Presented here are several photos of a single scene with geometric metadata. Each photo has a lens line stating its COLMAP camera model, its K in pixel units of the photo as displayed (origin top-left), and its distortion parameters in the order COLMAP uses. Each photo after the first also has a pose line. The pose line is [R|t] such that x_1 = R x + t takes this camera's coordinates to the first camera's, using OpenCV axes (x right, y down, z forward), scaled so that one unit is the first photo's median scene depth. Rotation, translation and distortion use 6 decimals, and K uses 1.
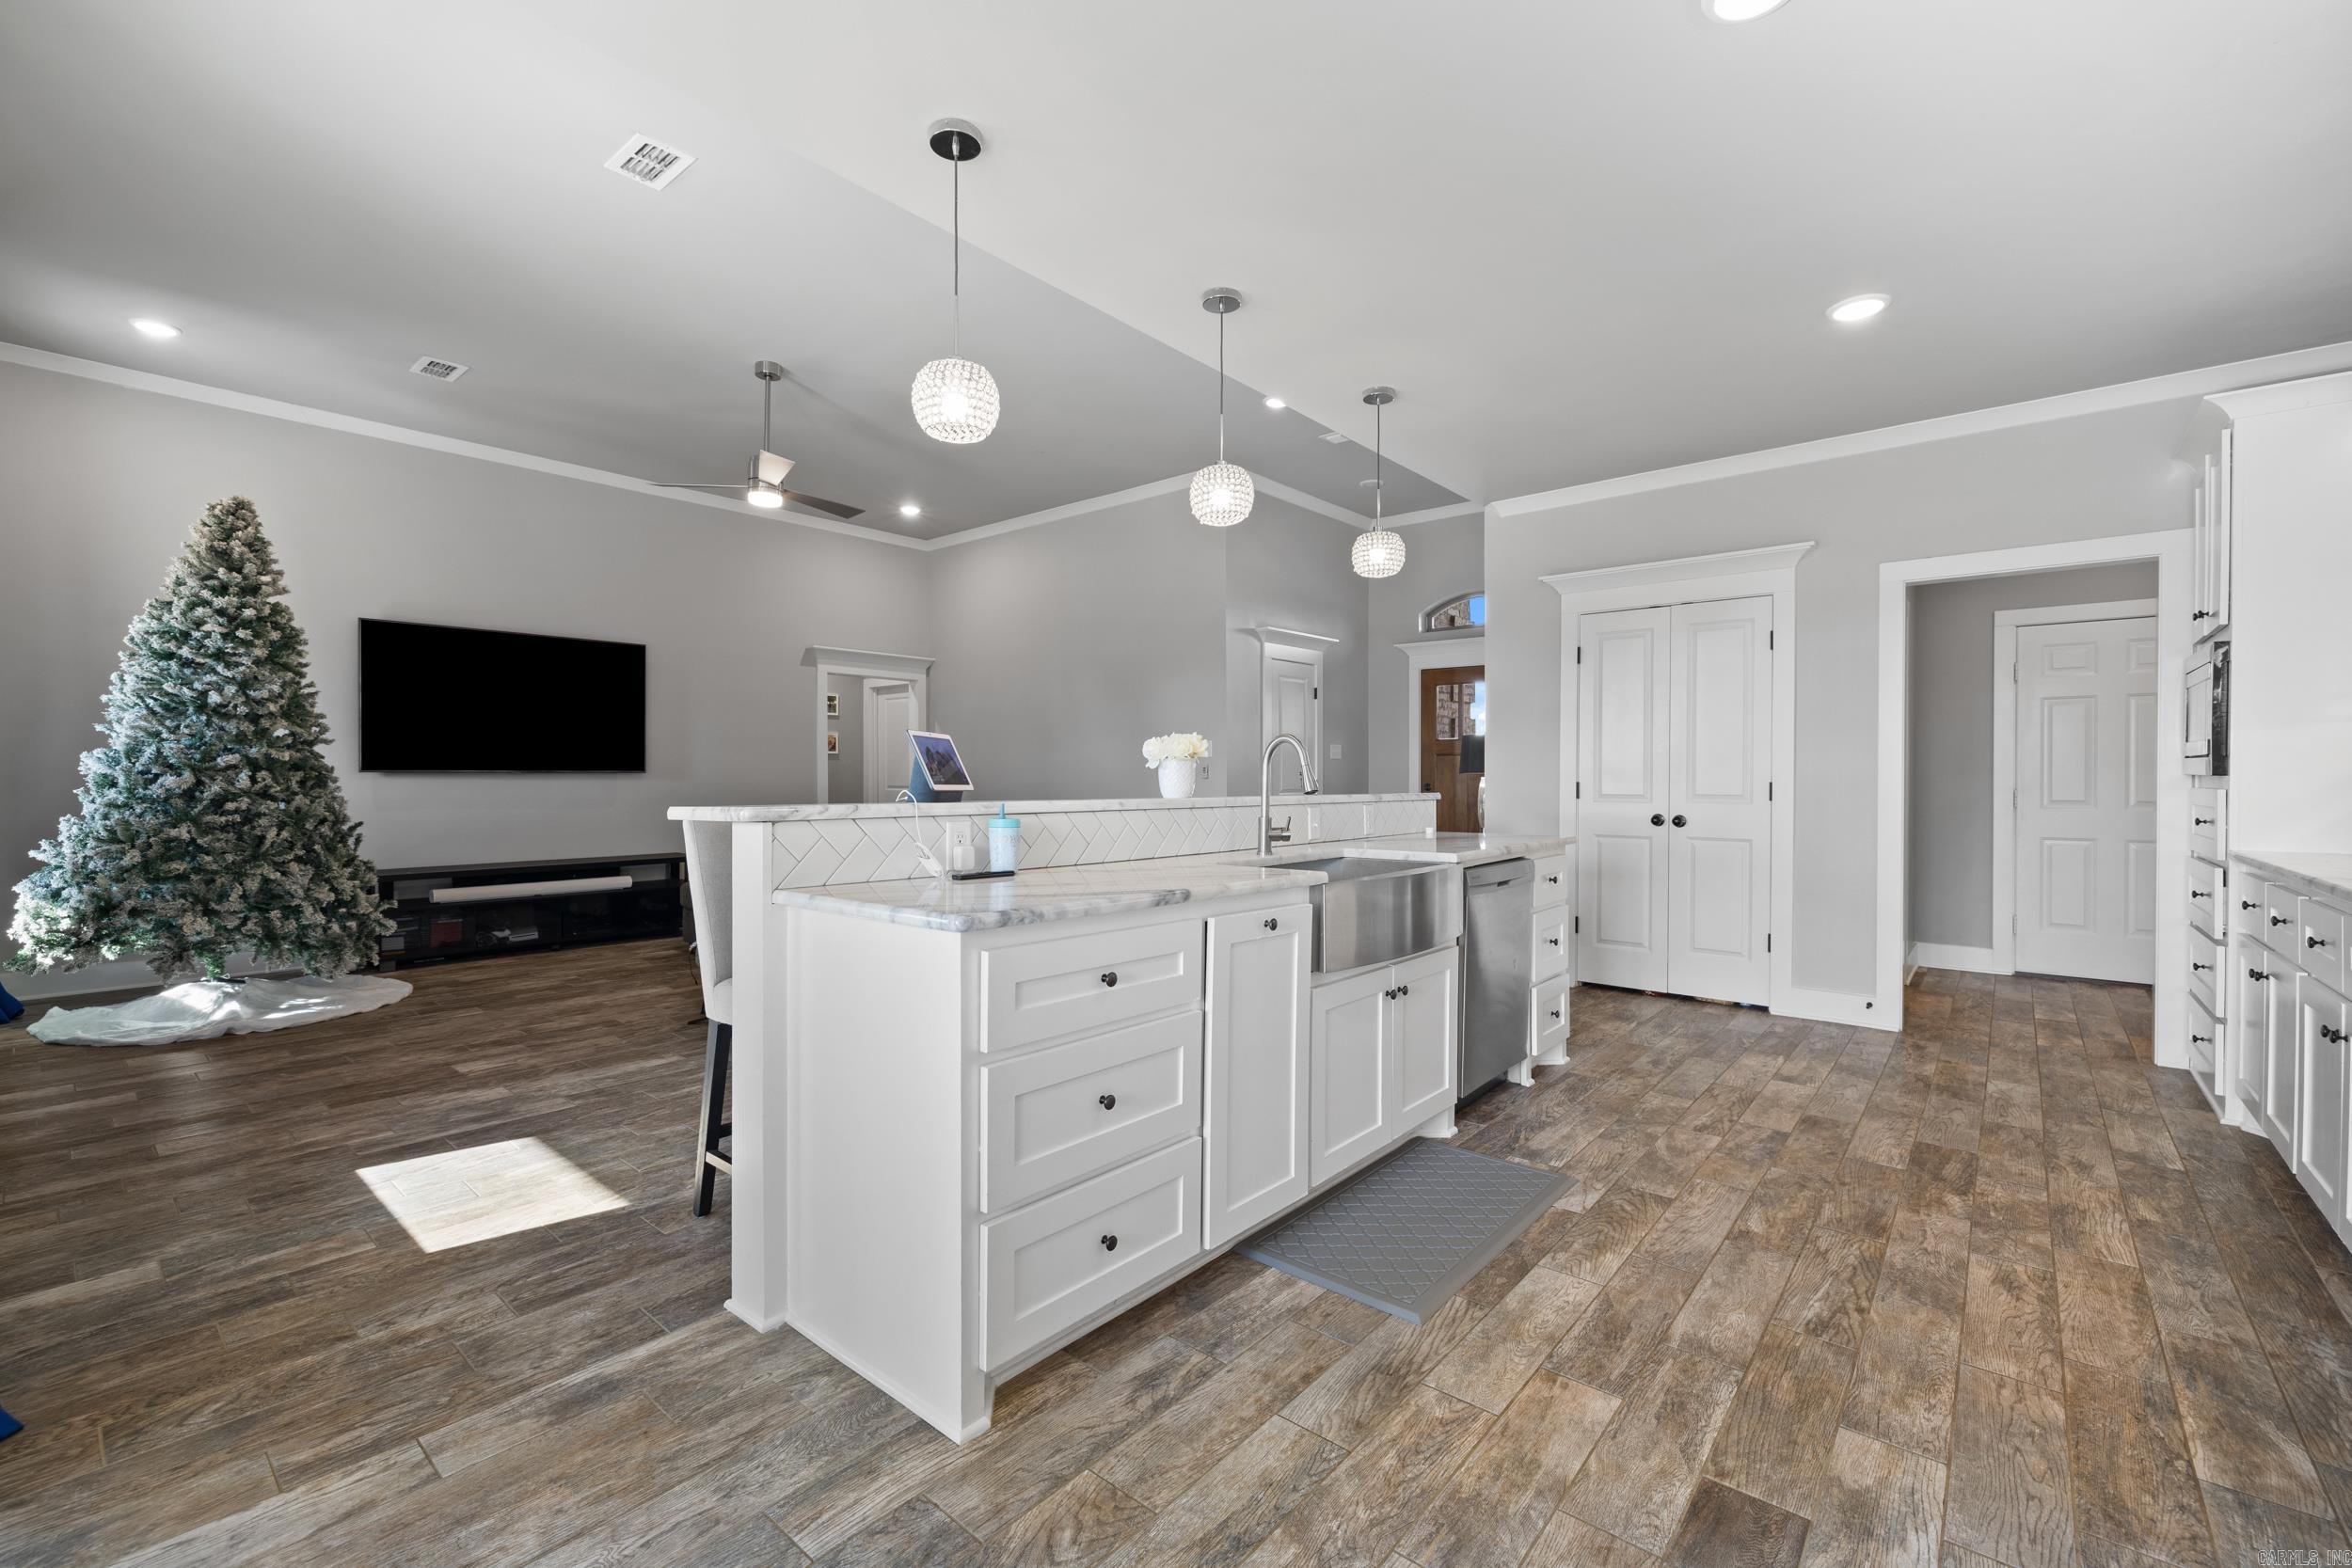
lens RADIAL K [[983.2, 0, 1179.3], [0, 983.2, 775.4], [0, 0, 1]] dist [0.001967, 0.000402]
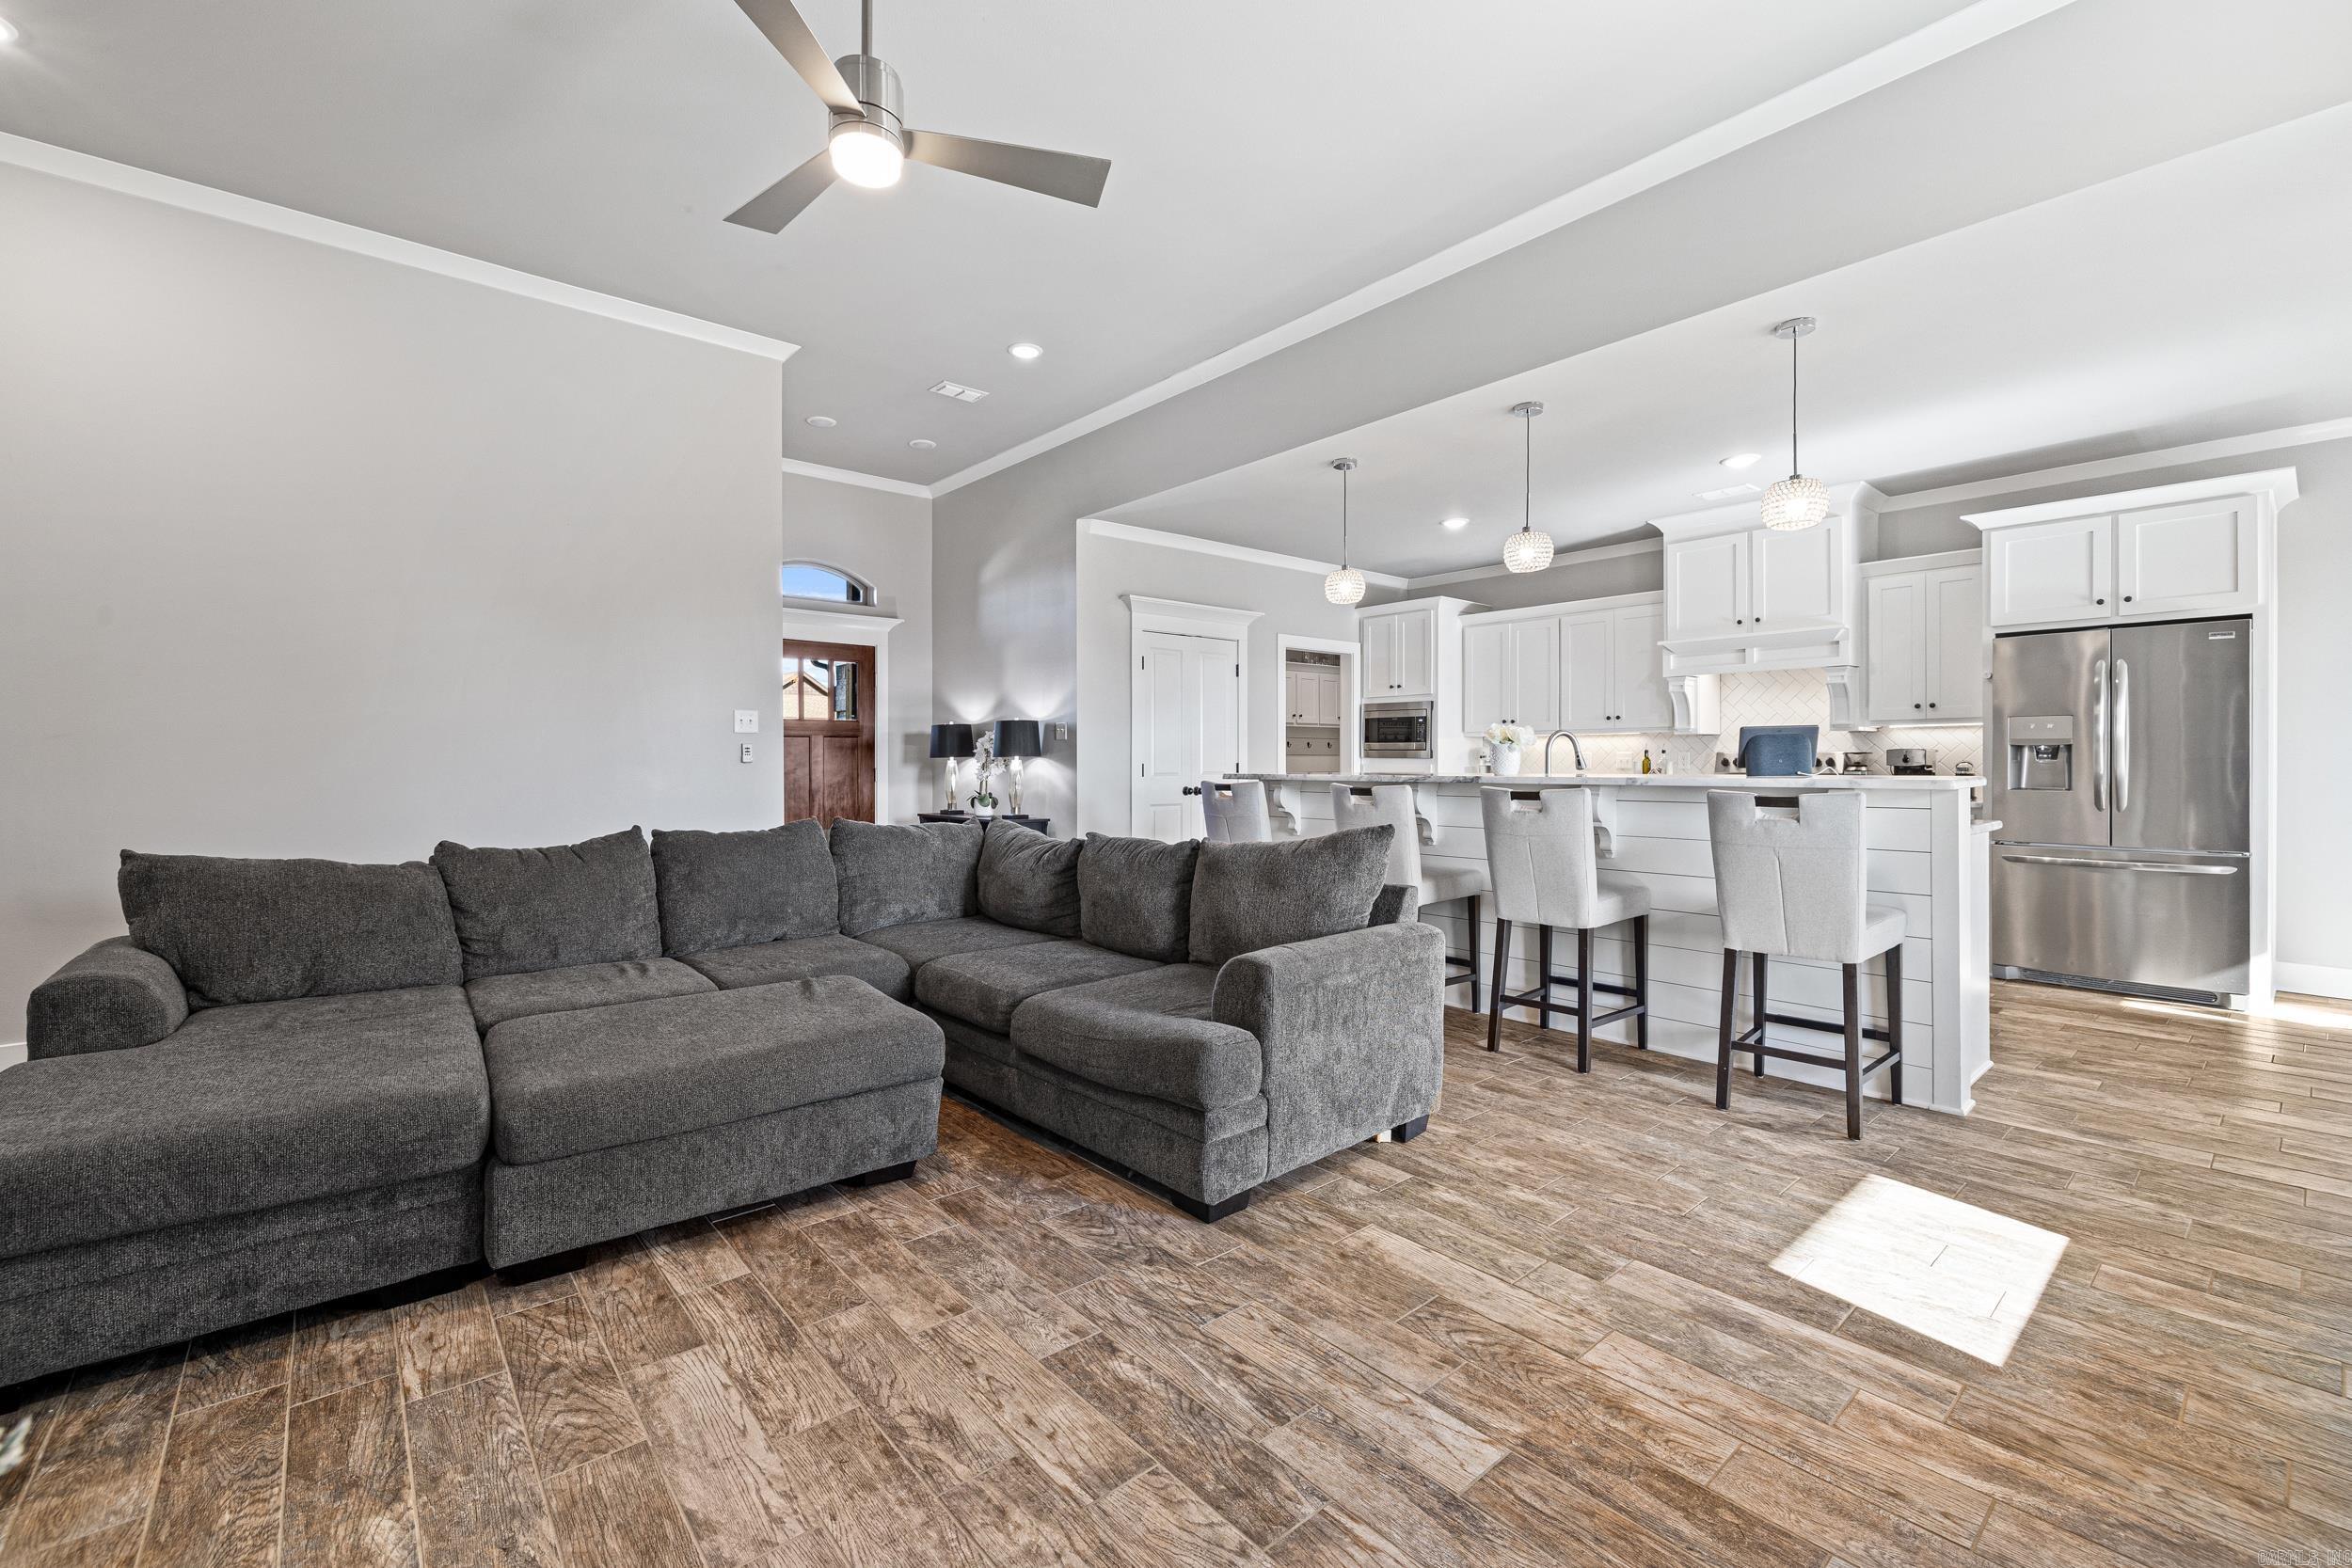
lens RADIAL K [[1028.3, 0, 1120.2], [0, 1028.3, 775.9], [0, 0, 1]] dist [-0.001734, -0.000716]
pose [[0.160038, -0.010966, 0.987050, -1.726990], [0.001491, 0.999940, 0.010867, 0.012465], [-0.987110, -0.000267, 0.160045, 1.592670]]
